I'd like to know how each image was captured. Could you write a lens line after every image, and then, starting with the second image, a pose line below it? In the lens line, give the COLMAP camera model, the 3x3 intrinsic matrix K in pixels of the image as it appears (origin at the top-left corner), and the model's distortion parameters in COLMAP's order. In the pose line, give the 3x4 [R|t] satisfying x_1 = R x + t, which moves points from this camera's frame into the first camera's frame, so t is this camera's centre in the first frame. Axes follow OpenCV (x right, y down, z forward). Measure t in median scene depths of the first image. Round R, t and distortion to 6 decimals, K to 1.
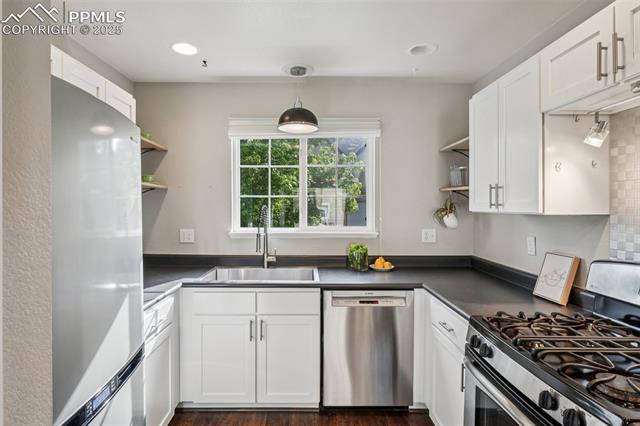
lens RADIAL K [[343.5, 0, 305.3], [0, 343.5, 208.7], [0, 0, 1]] dist [-0.002777, -0.000372]
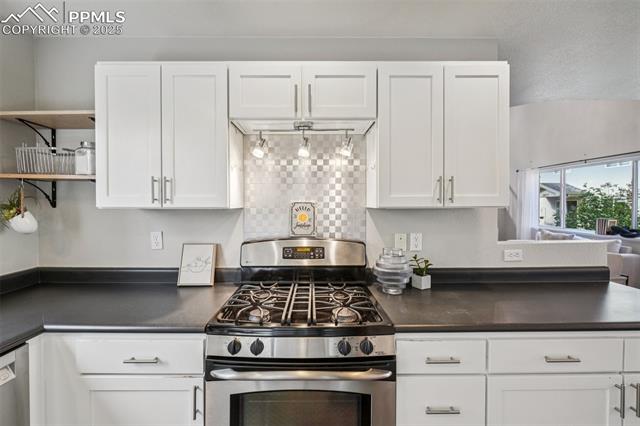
lens RADIAL K [[277.4, 0, 319.0], [0, 277.4, 206.2], [0, 0, 1]] dist [-0.000867, -0.000200]
pose [[-0.007942, -0.009051, 0.999928, -0.162251], [0.007785, 0.999928, 0.009113, 0.002414], [-0.999938, 0.007857, -0.007871, 0.510076]]
